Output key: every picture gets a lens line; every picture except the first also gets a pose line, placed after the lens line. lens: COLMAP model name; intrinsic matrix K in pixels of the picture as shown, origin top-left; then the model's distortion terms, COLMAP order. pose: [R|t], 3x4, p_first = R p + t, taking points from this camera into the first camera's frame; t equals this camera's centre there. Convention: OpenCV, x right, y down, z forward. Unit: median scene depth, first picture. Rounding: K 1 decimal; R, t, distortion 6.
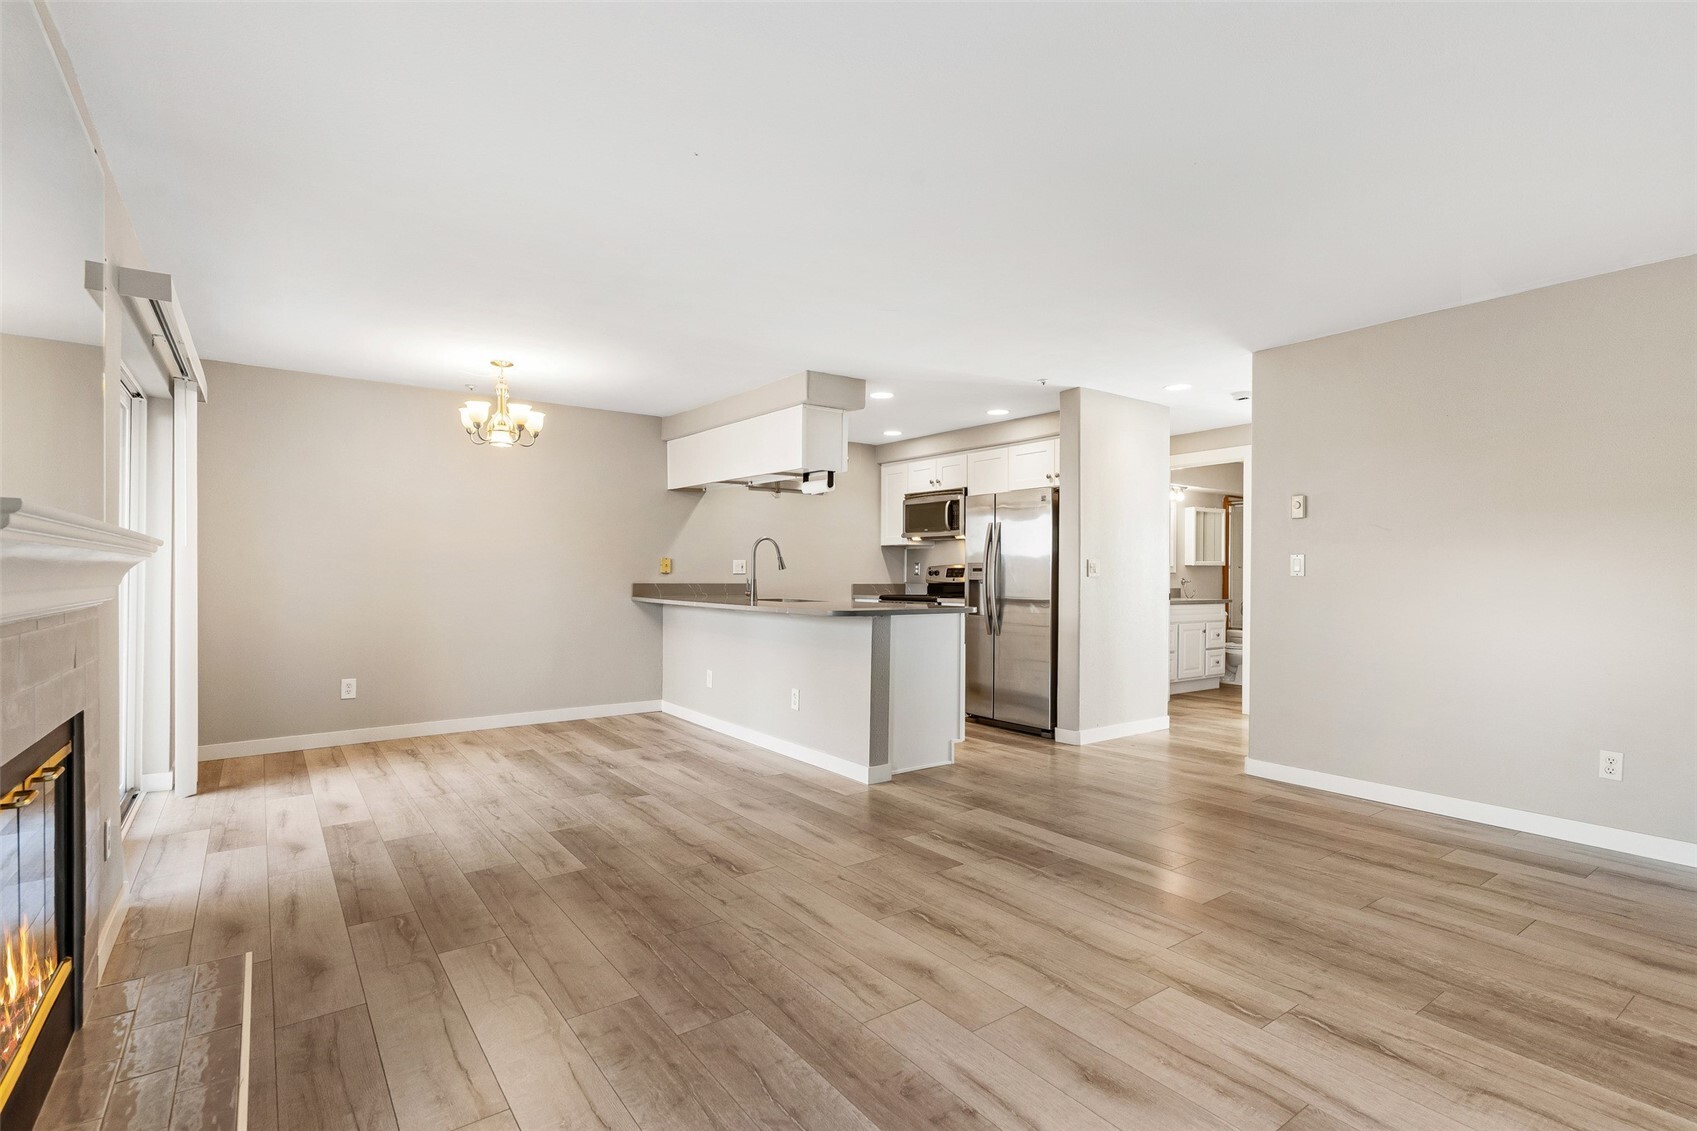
lens RADIAL K [[811.2, 0, 839.2], [0, 811.2, 580.1], [0, 0, 1]] dist [0.004524, 0.000268]
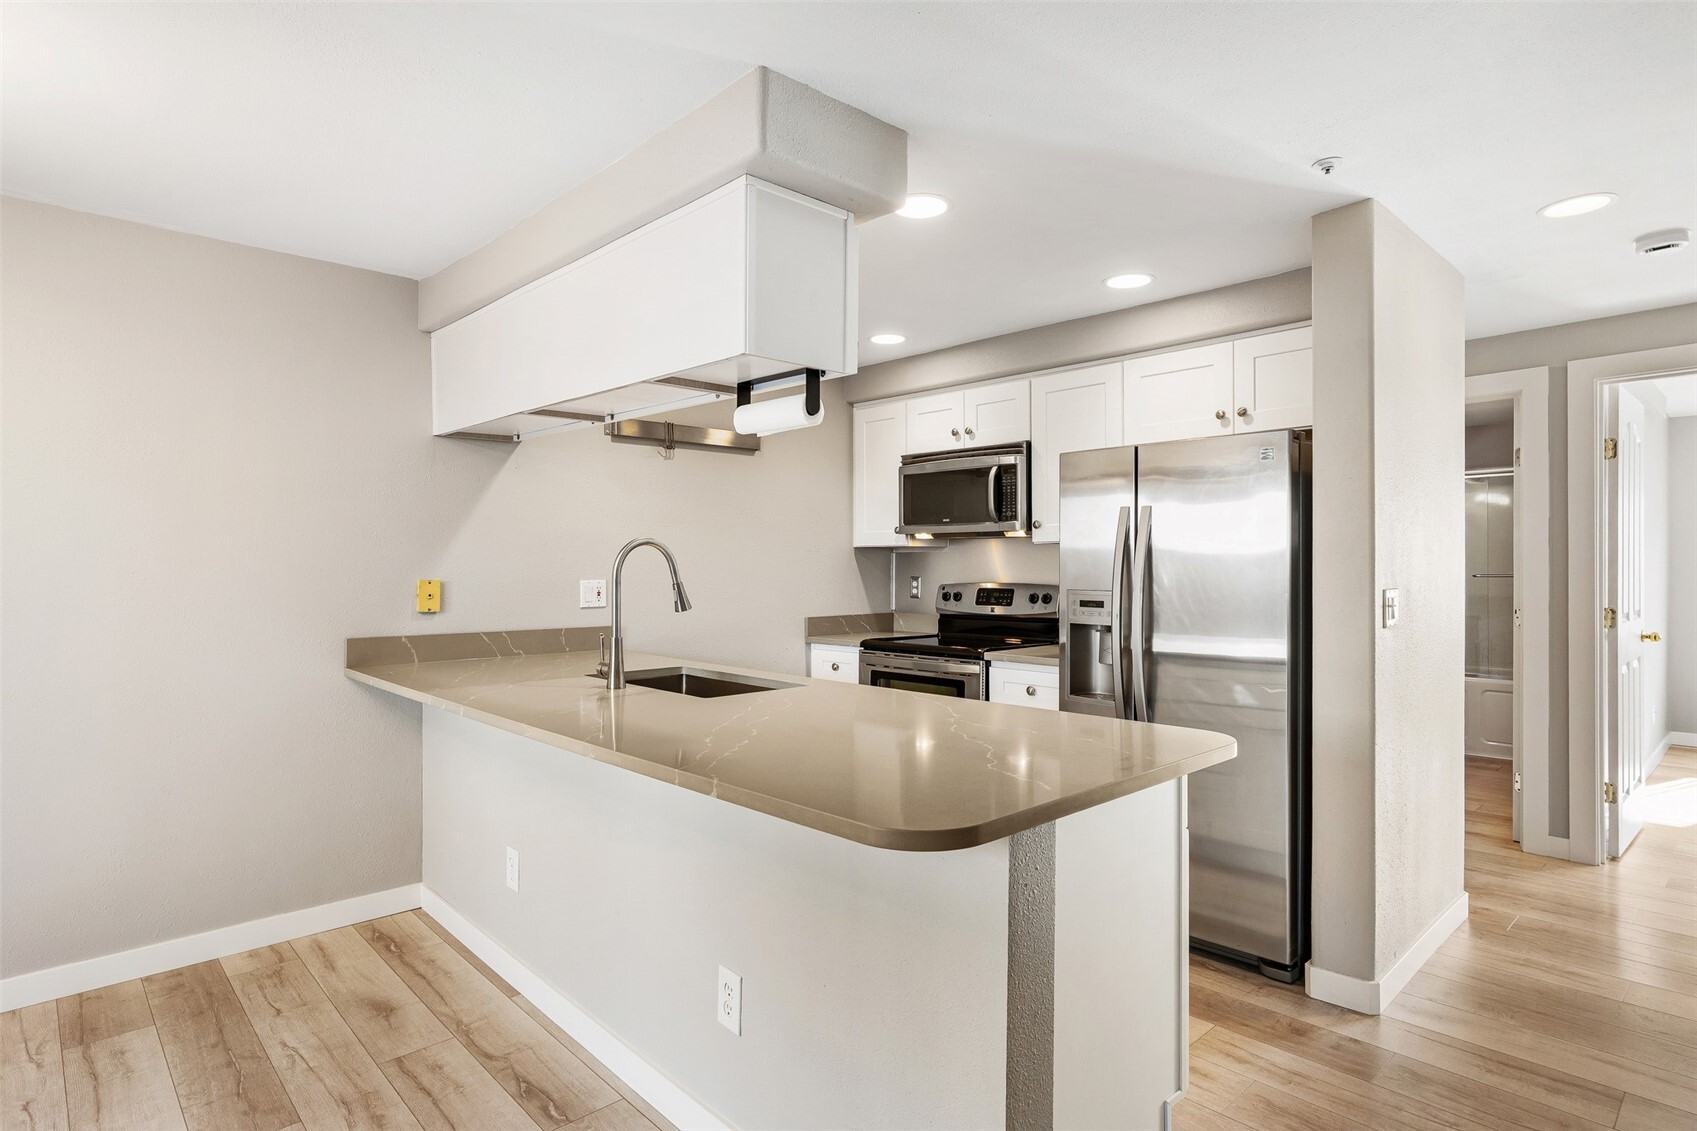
lens RADIAL K [[889.6, 0, 856.9], [0, 889.6, 567.4], [0, 0, 1]] dist [0.005240, -0.000115]
pose [[0.990427, -0.006891, 0.137868, -0.052800], [0.007449, 0.999966, -0.003537, -0.042415], [-0.137839, 0.004530, 0.990444, 0.617163]]
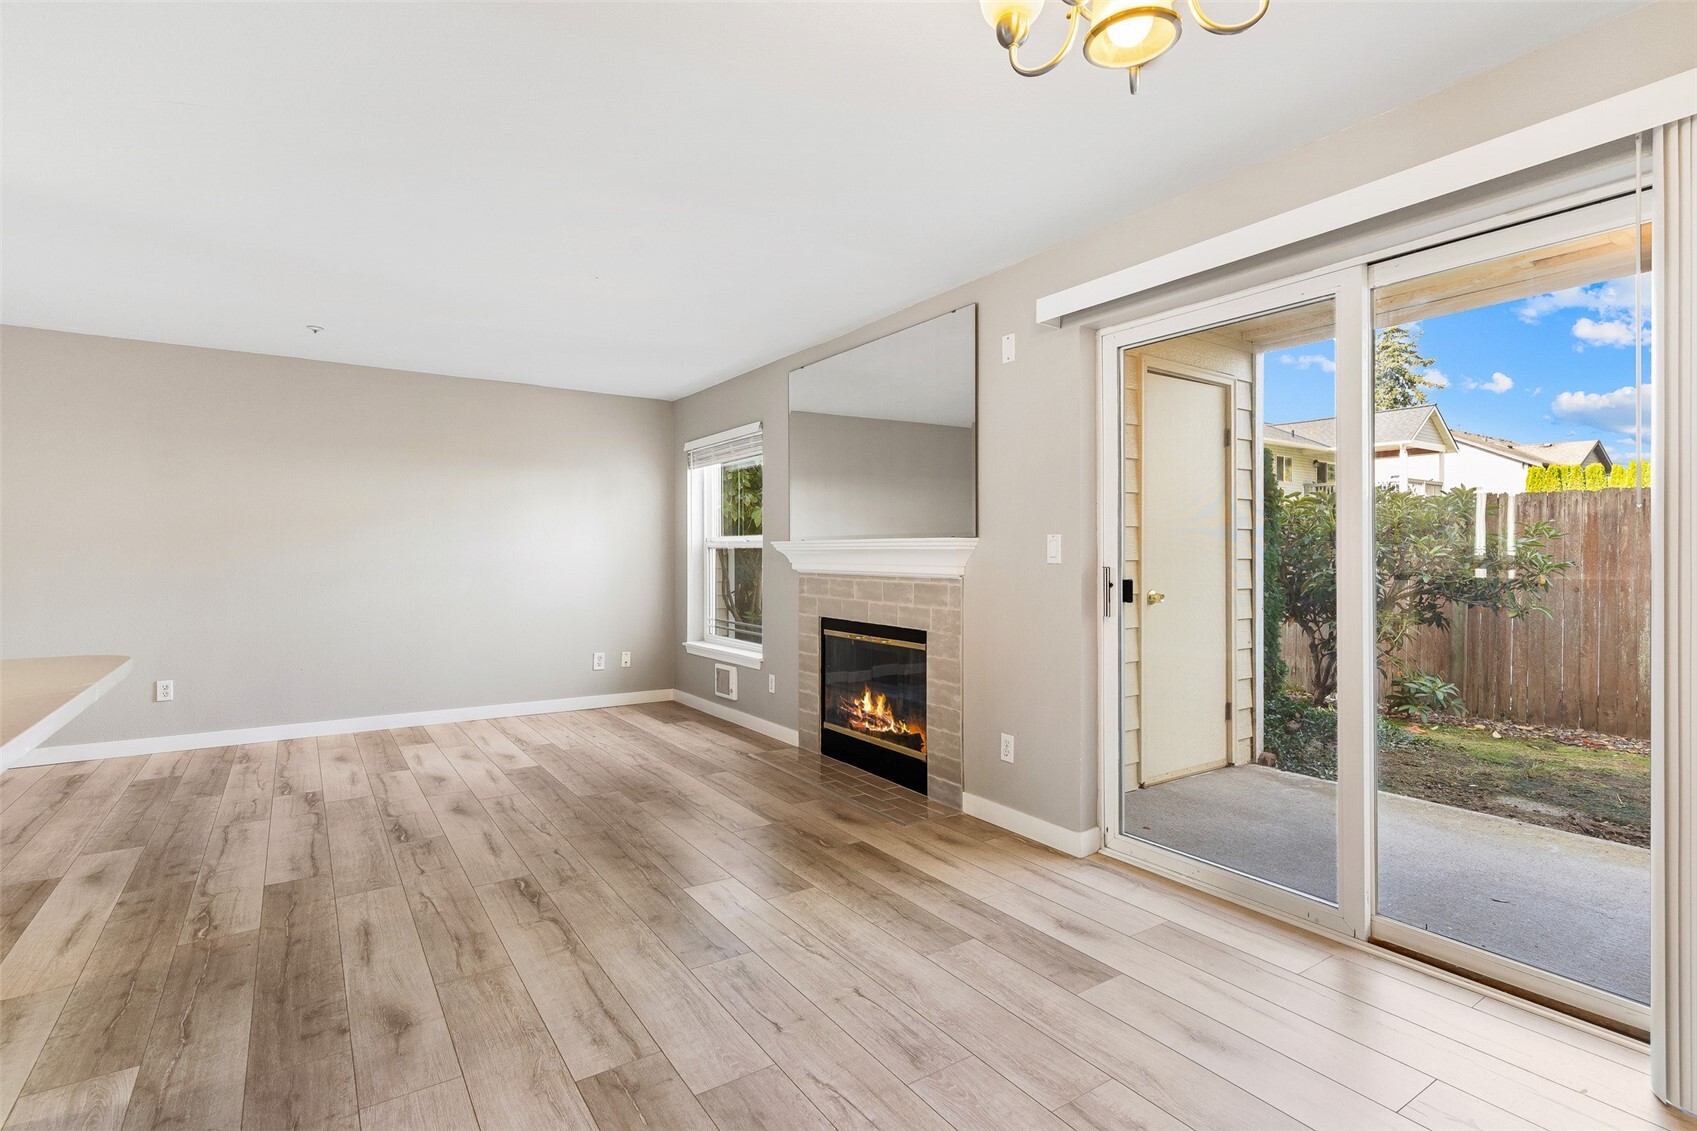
lens RADIAL K [[811.2, 0, 843.6], [0, 811.2, 547.4], [0, 0, 1]] dist [0.004524, 0.000268]
pose [[-0.999598, -0.002022, 0.028271, -0.330070], [-0.001966, 0.999996, 0.002001, -0.016422], [-0.028275, 0.001945, -0.999598, 1.219613]]
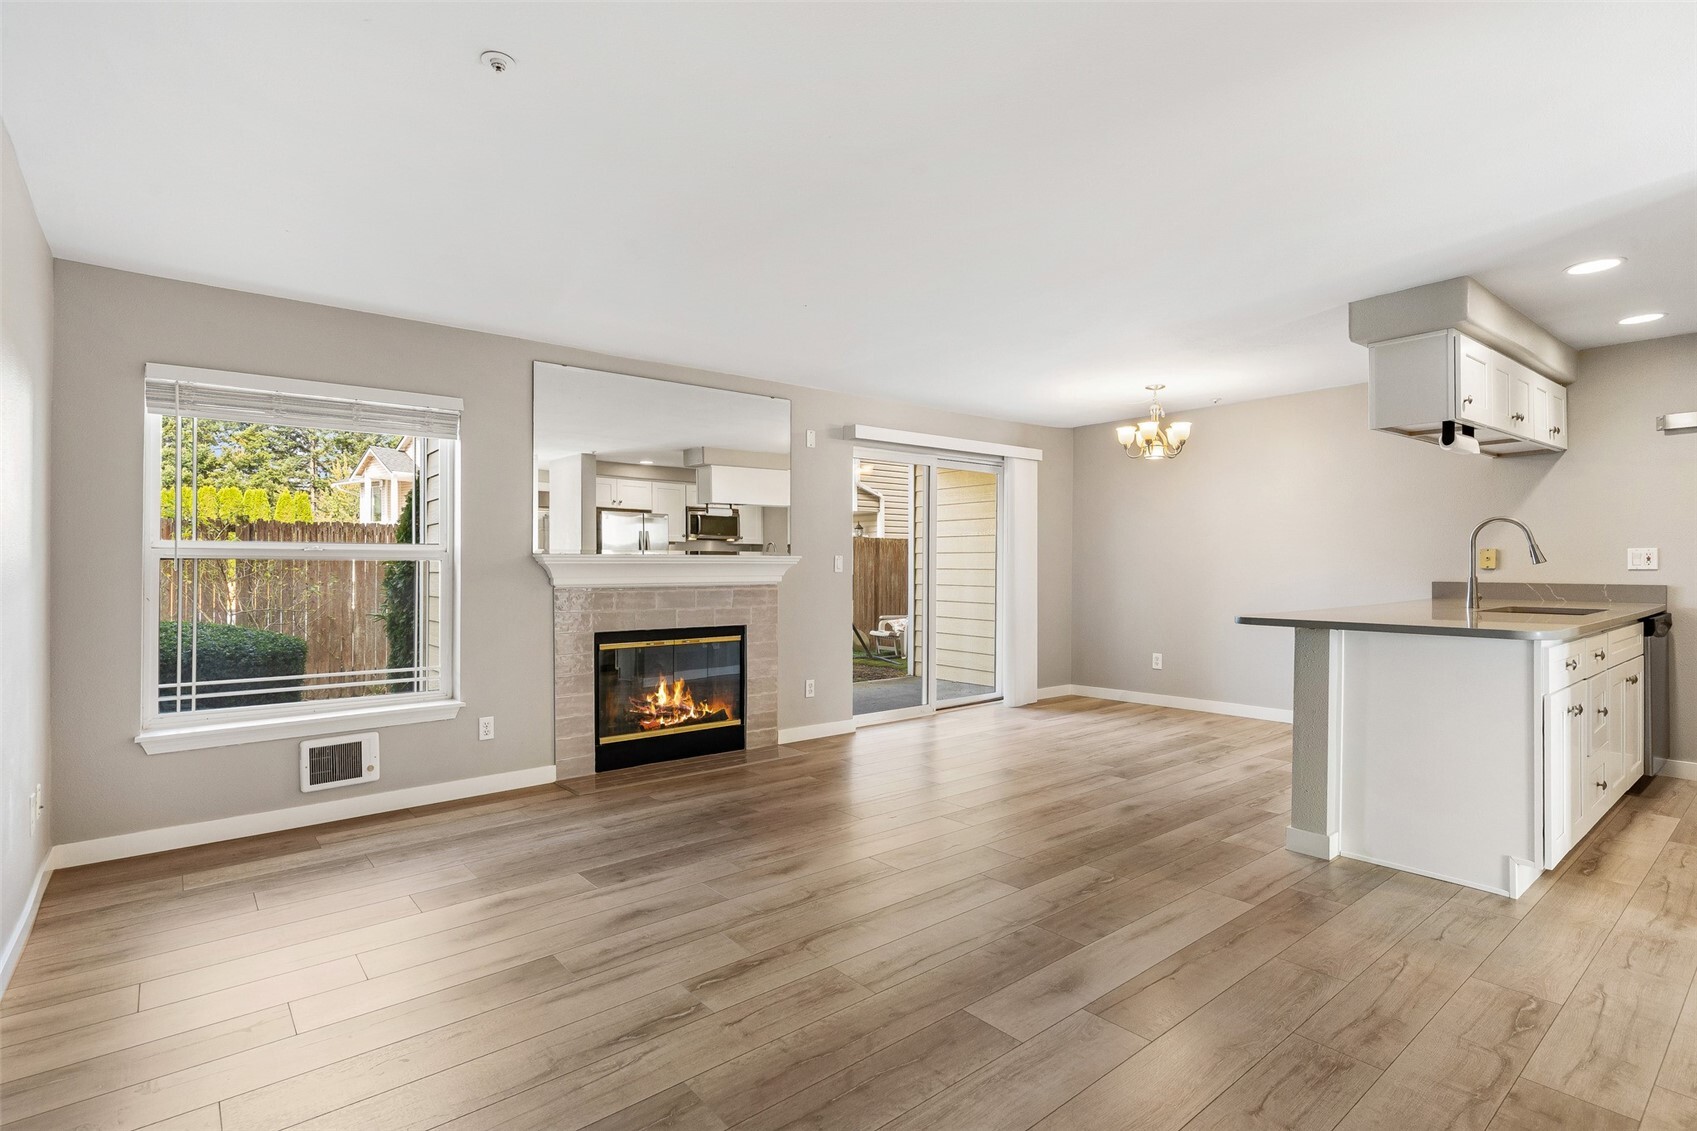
lens RADIAL K [[811.2, 0, 848.9], [0, 811.2, 572.8], [0, 0, 1]] dist [0.004524, 0.000268]
pose [[0.067196, 0.003507, -0.997734, 0.684123], [-0.005531, 0.999980, 0.003143, -0.005693], [0.997724, 0.005308, 0.067214, 0.482513]]
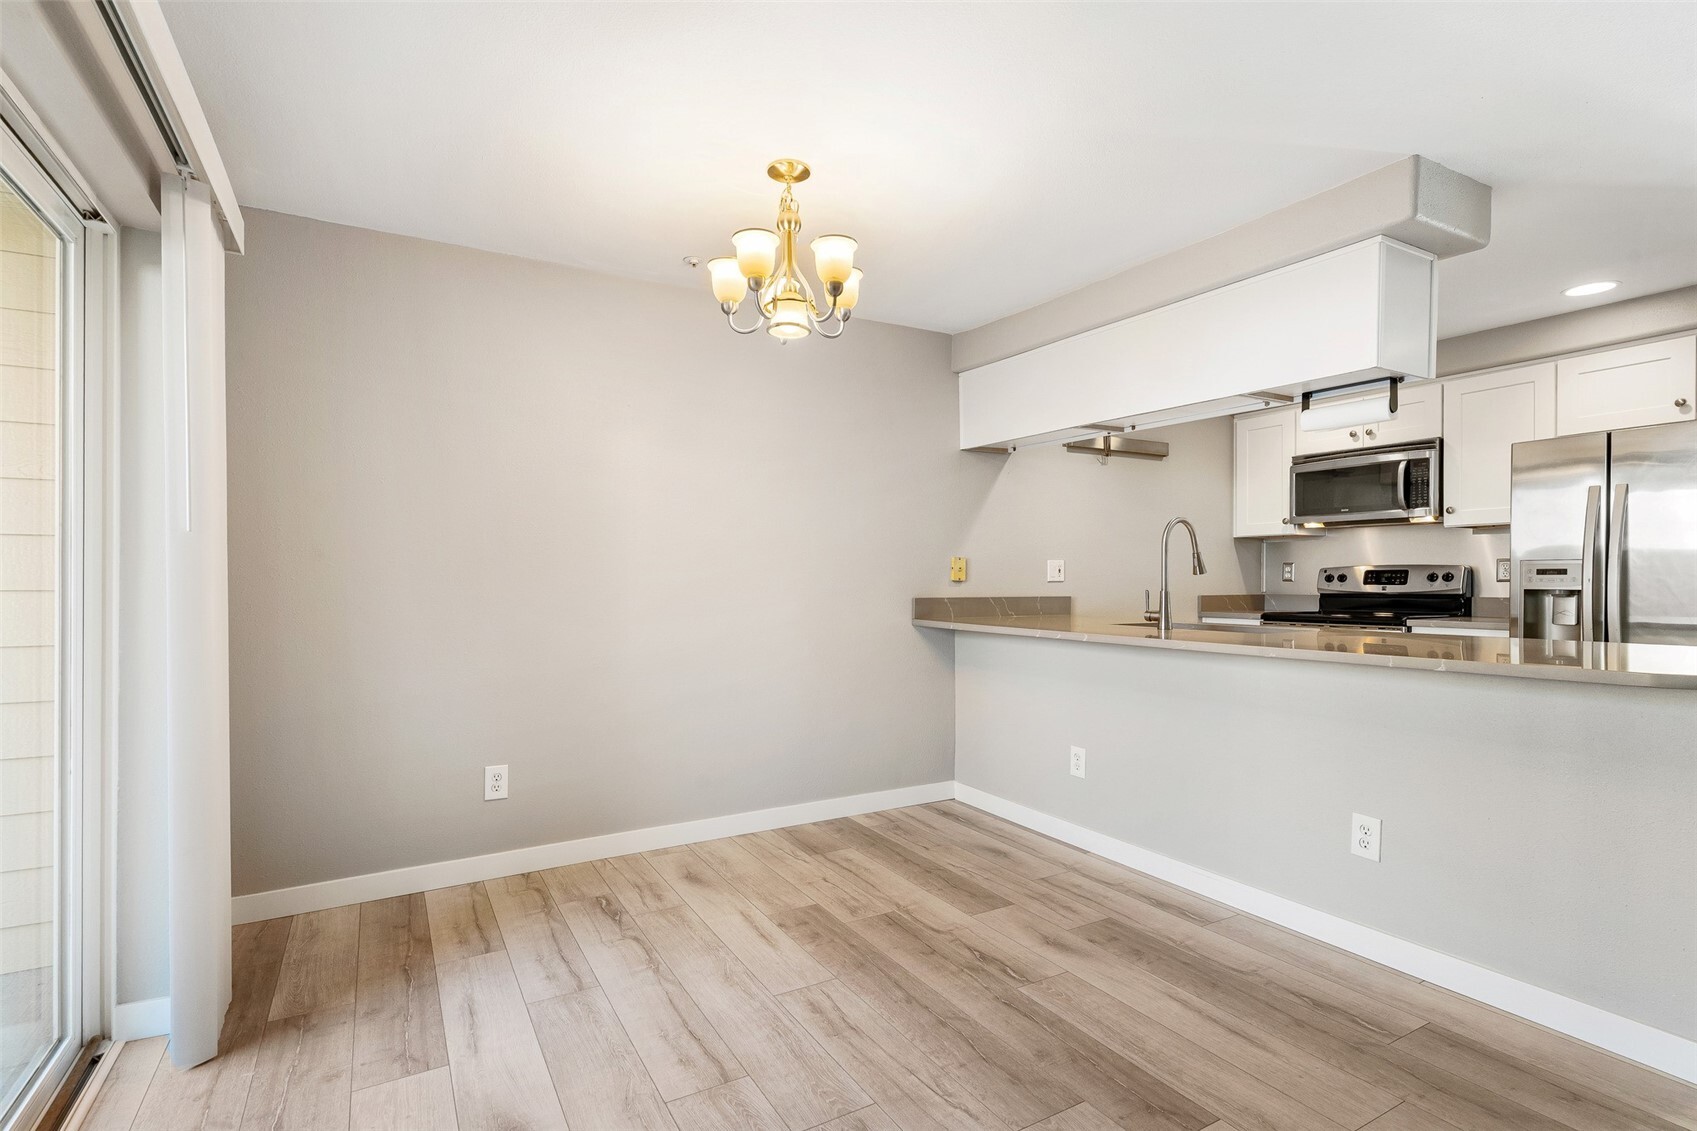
lens RADIAL K [[811.2, 0, 843.4], [0, 811.2, 589.6], [0, 0, 1]] dist [0.004524, 0.000268]
pose [[0.995028, -0.005223, -0.099463, -0.327298], [0.005714, 0.999973, 0.004655, -0.007392], [0.099436, -0.005201, 0.995030, 0.489729]]
